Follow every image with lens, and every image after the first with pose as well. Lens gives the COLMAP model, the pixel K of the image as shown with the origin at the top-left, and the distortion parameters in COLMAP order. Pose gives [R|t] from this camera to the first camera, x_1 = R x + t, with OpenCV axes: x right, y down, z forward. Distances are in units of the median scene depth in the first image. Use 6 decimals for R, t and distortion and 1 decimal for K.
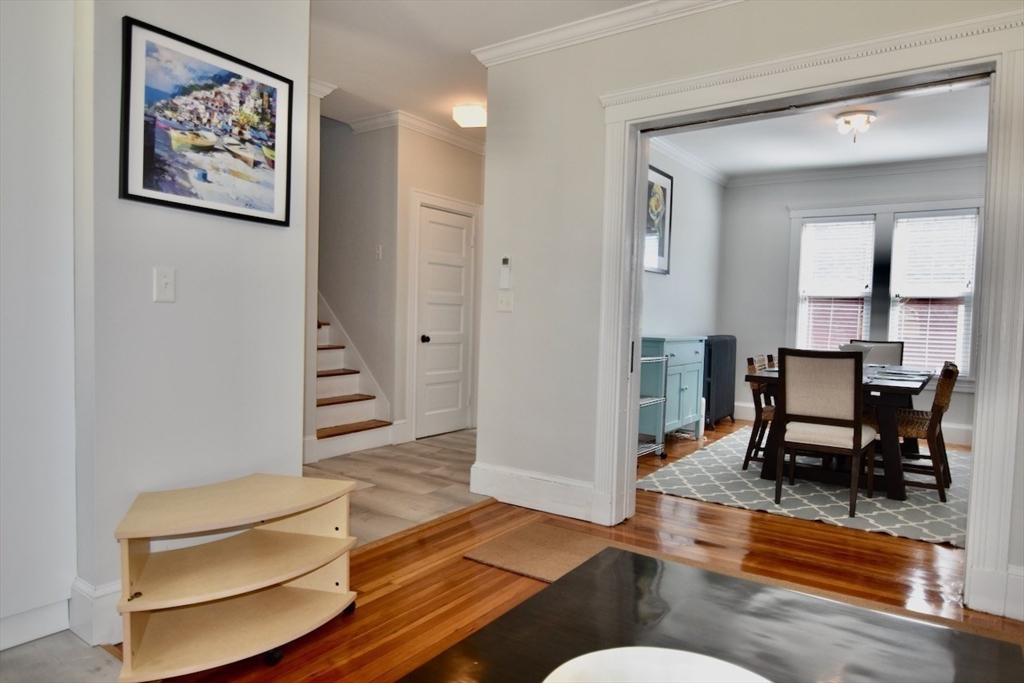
lens RADIAL K [[623.2, 0, 513.2], [0, 623.2, 348.2], [0, 0, 1]] dist [0.000711, -0.014979]
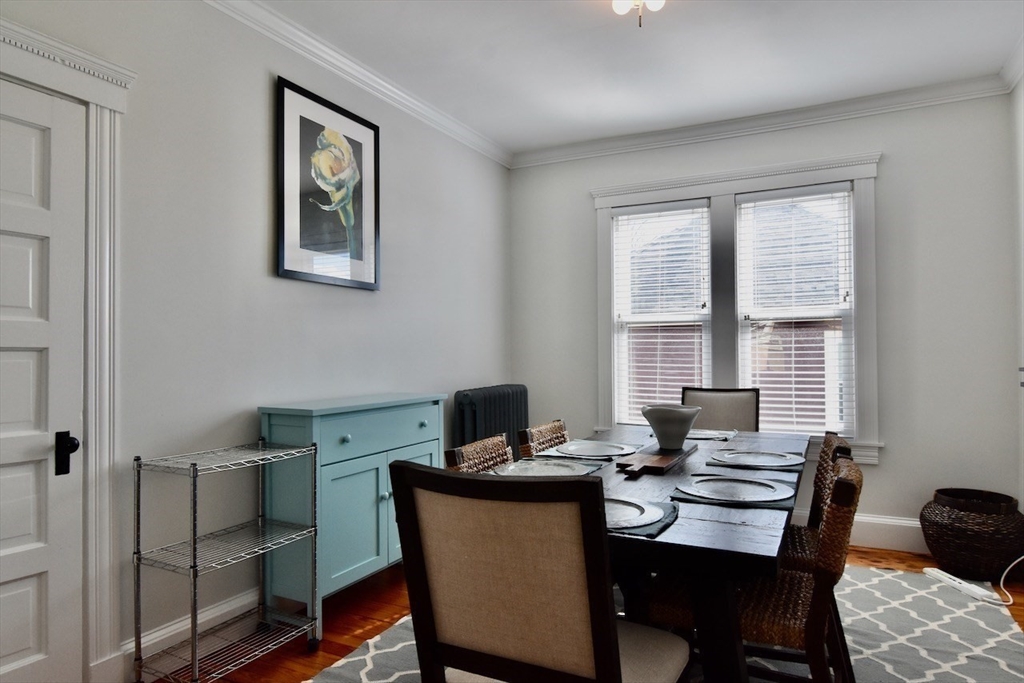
lens RADIAL K [[623.2, 0, 498.6], [0, 623.2, 350.8], [0, 0, 1]] dist [0.000711, -0.014979]
pose [[0.988145, -0.033891, 0.149738, 0.262776], [0.042319, 0.997673, -0.053461, -0.025645], [-0.147578, 0.059164, 0.987279, 0.397098]]
